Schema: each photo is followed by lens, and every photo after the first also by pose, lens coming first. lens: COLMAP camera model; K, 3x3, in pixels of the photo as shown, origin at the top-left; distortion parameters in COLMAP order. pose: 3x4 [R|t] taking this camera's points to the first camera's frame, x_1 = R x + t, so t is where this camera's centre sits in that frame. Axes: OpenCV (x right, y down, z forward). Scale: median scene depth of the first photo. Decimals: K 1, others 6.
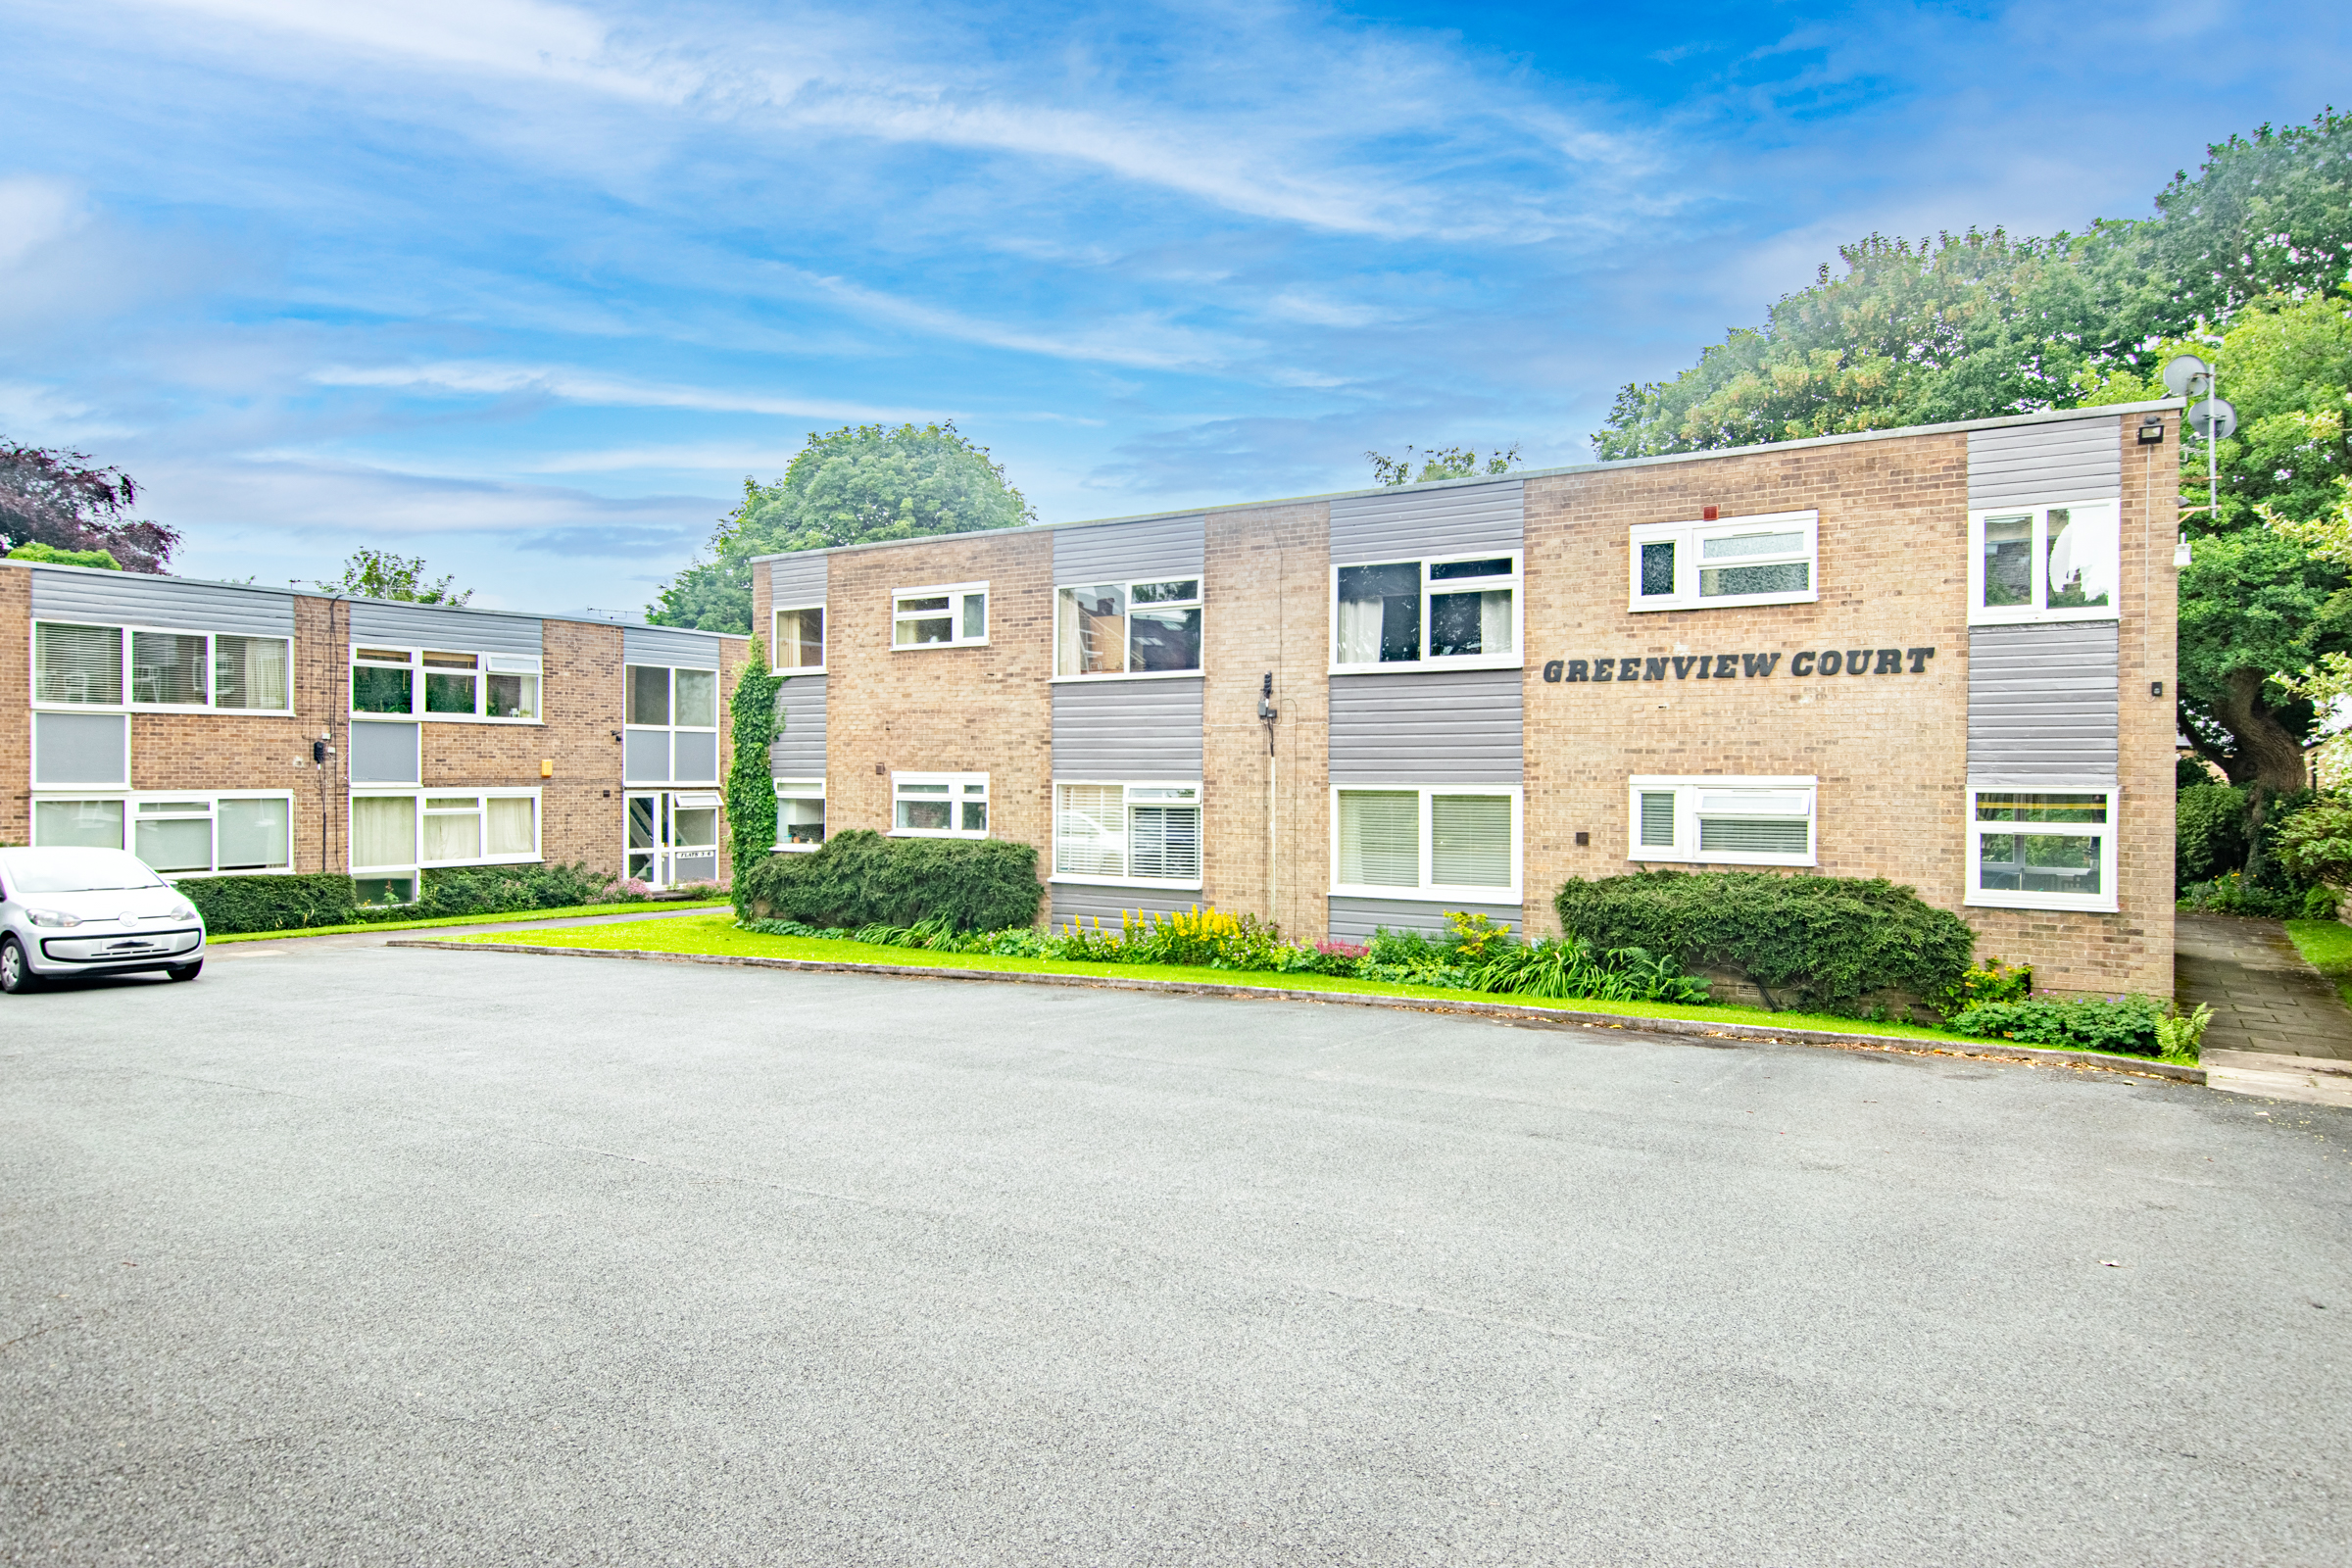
lens RADIAL K [[1426.1, 0, 1182.3], [0, 1426.1, 787.8], [0, 0, 1]] dist [0.007775, -0.004869]
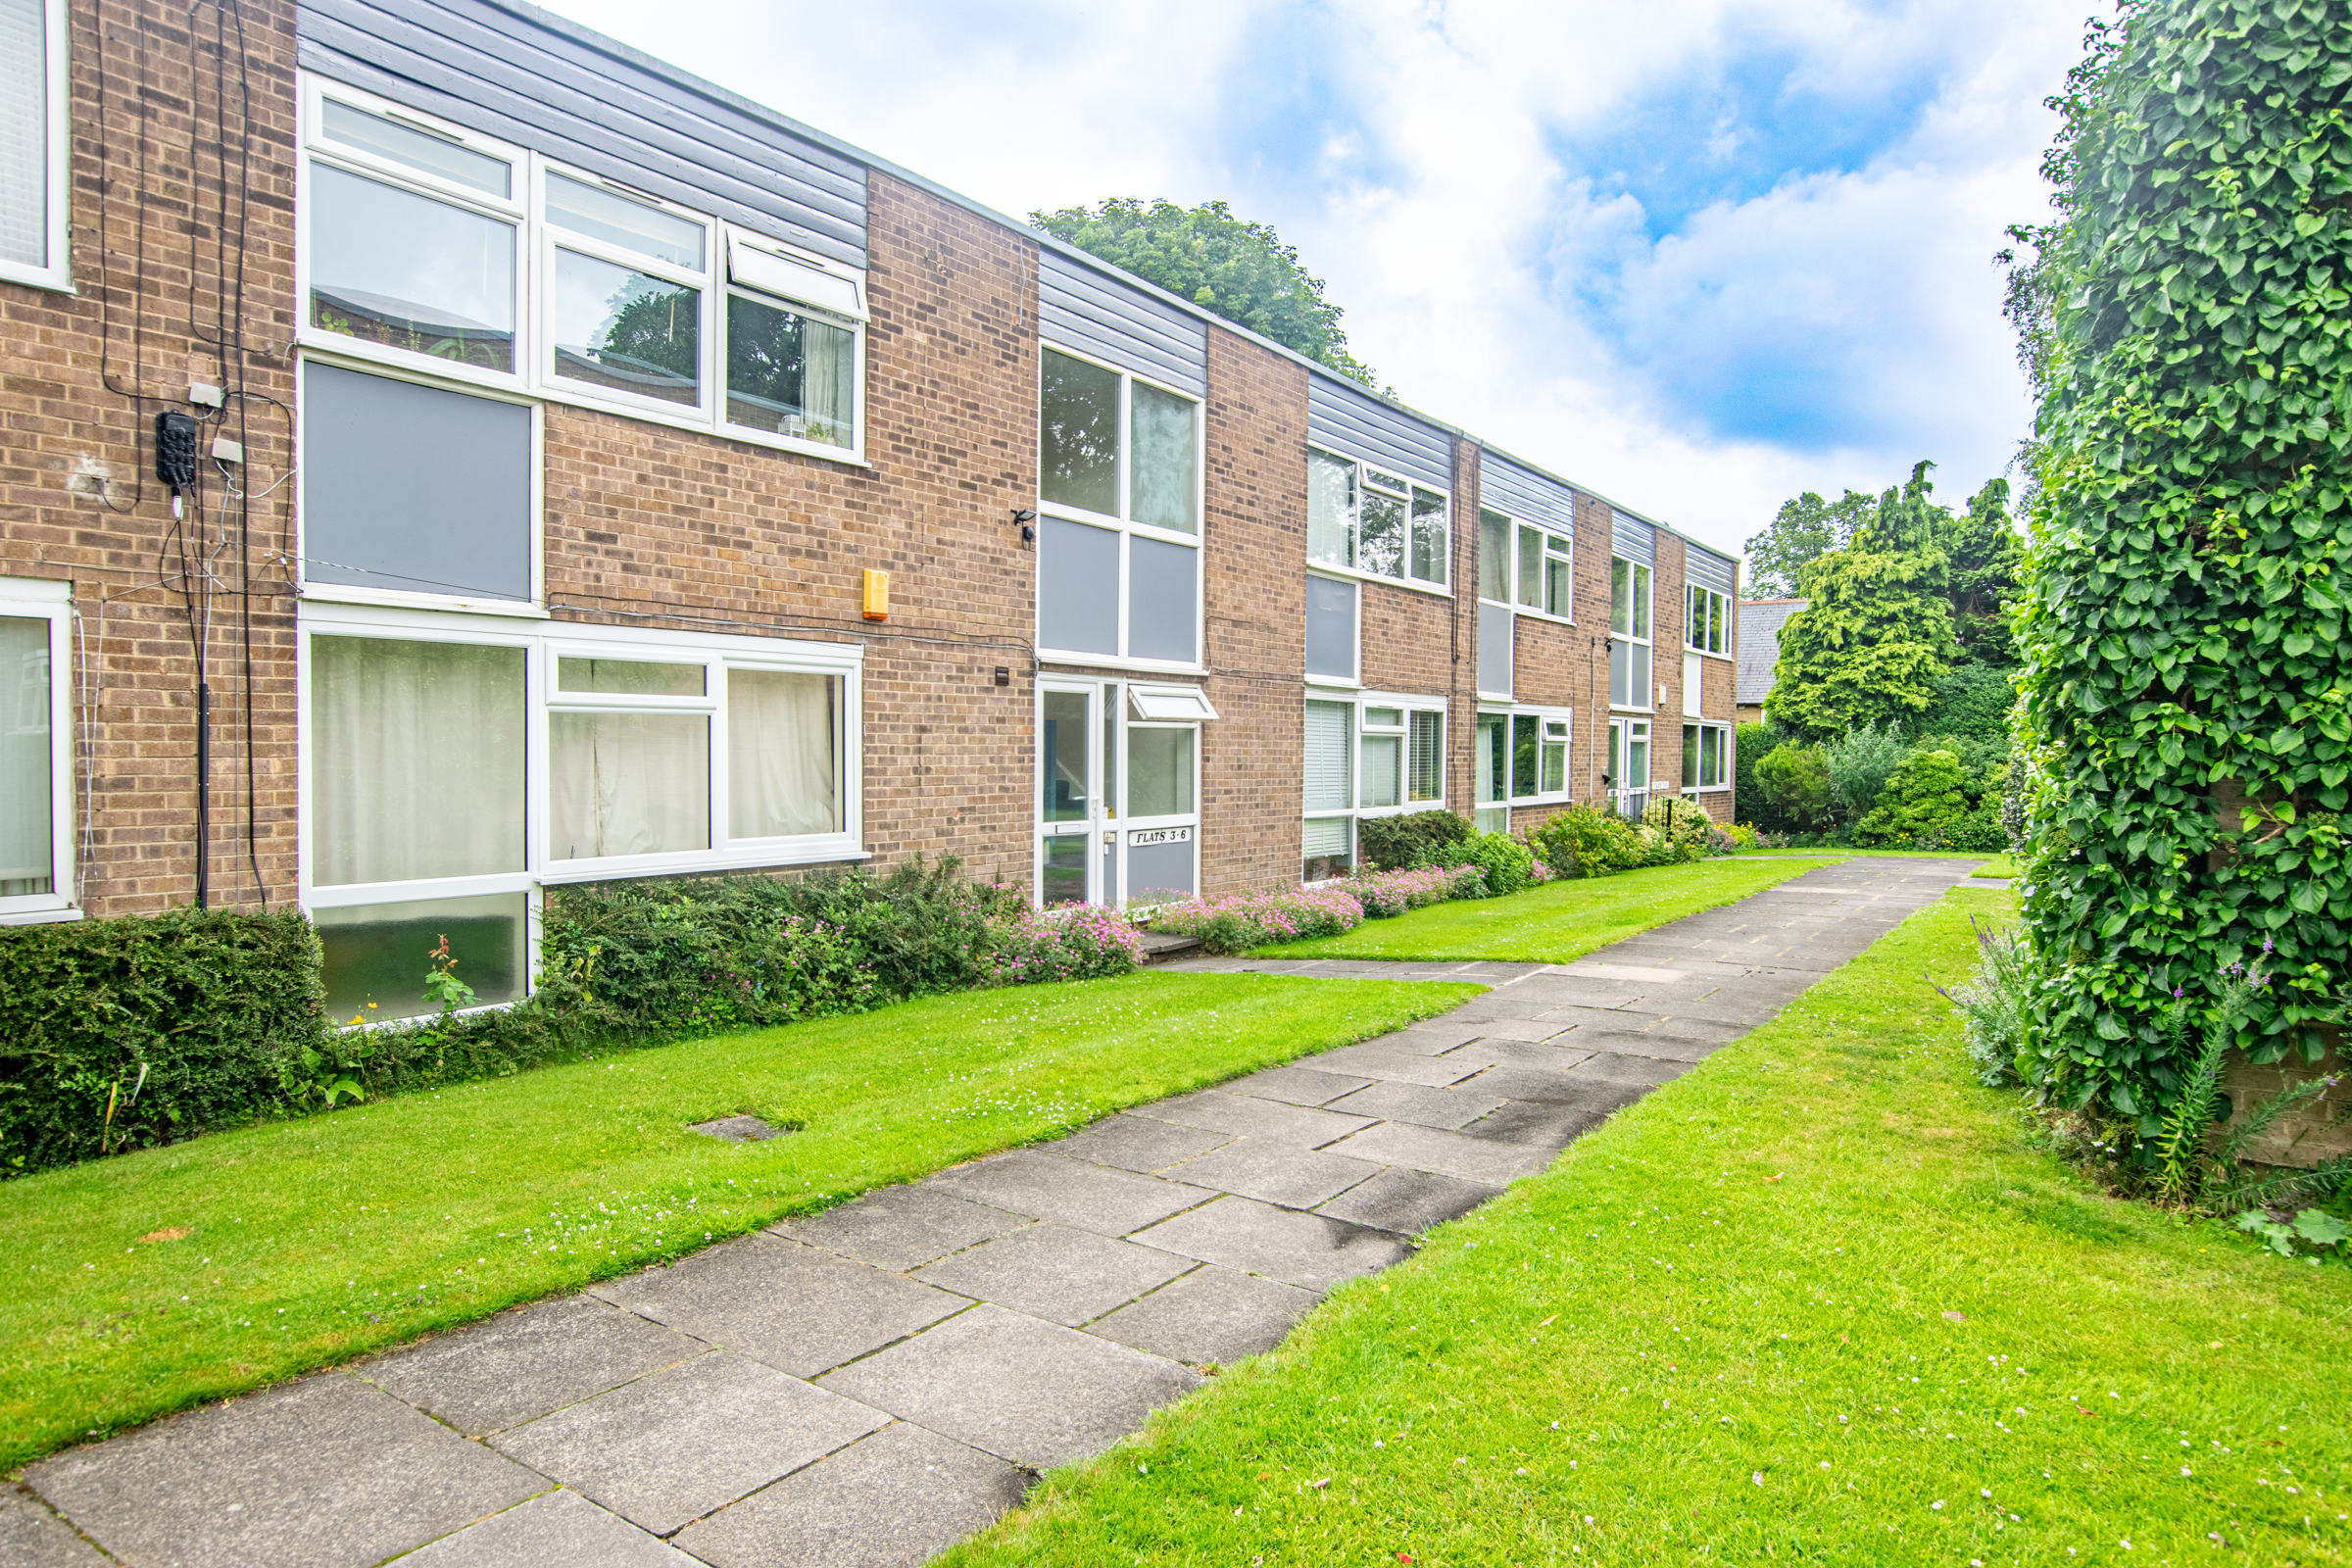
lens RADIAL K [[1426.1, 0, 1170.9], [0, 1426.1, 781.6], [0, 0, 1]] dist [0.007775, -0.004869]
pose [[0.999679, 0.002743, -0.025178, -0.376569], [-0.002376, 0.999891, 0.014599, 0.028391], [0.025216, -0.014535, 0.999576, 0.672887]]
